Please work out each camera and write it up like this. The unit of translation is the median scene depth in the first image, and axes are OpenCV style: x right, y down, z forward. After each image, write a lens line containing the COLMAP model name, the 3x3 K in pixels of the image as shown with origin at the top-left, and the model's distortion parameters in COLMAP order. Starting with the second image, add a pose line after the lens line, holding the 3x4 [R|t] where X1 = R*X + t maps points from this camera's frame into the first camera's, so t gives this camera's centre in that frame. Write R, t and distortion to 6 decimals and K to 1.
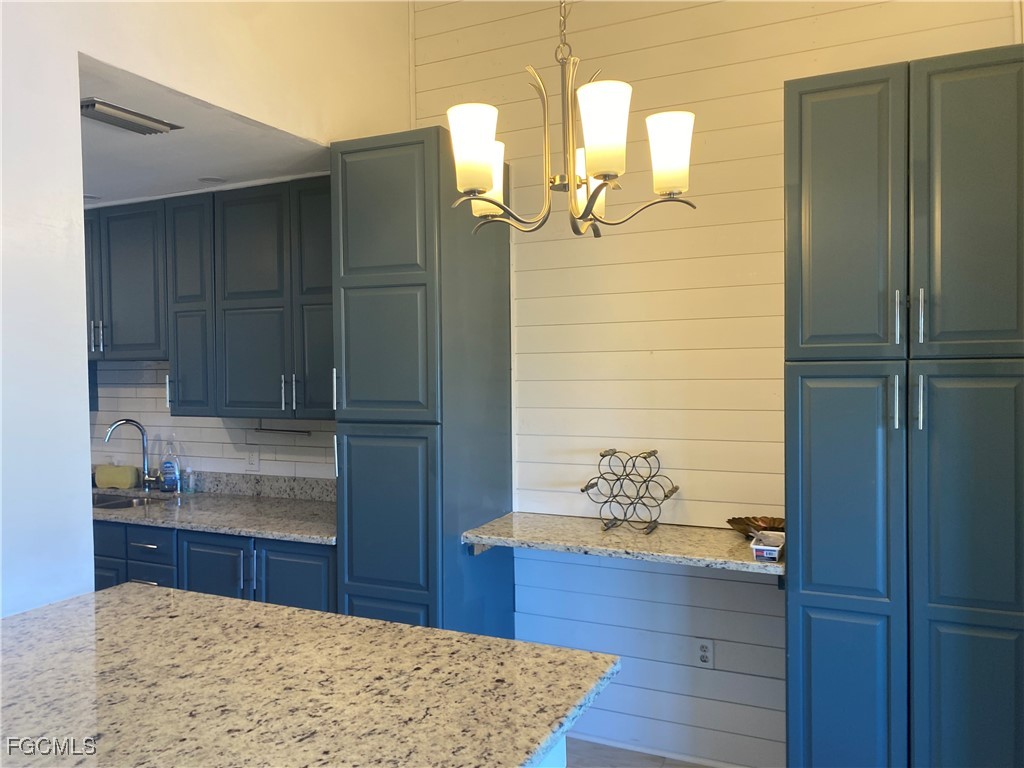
lens RADIAL K [[767.3, 0, 488.4], [0, 767.3, 366.7], [0, 0, 1]] dist [0.029447, -0.039843]
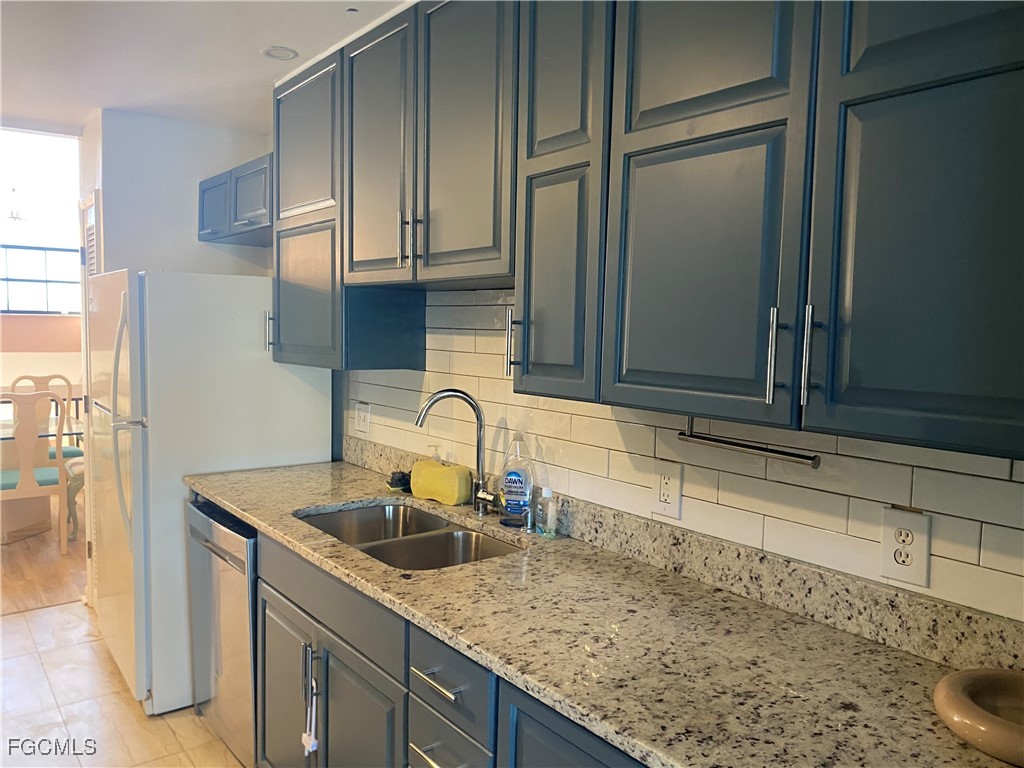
lens RADIAL K [[767.3, 0, 510.6], [0, 767.3, 382.9], [0, 0, 1]] dist [0.029447, -0.039843]
pose [[0.893301, 0.065944, -0.444596, -0.183265], [-0.036408, 0.996544, 0.074657, 0.019982], [0.447983, -0.050505, 0.892615, 0.526528]]
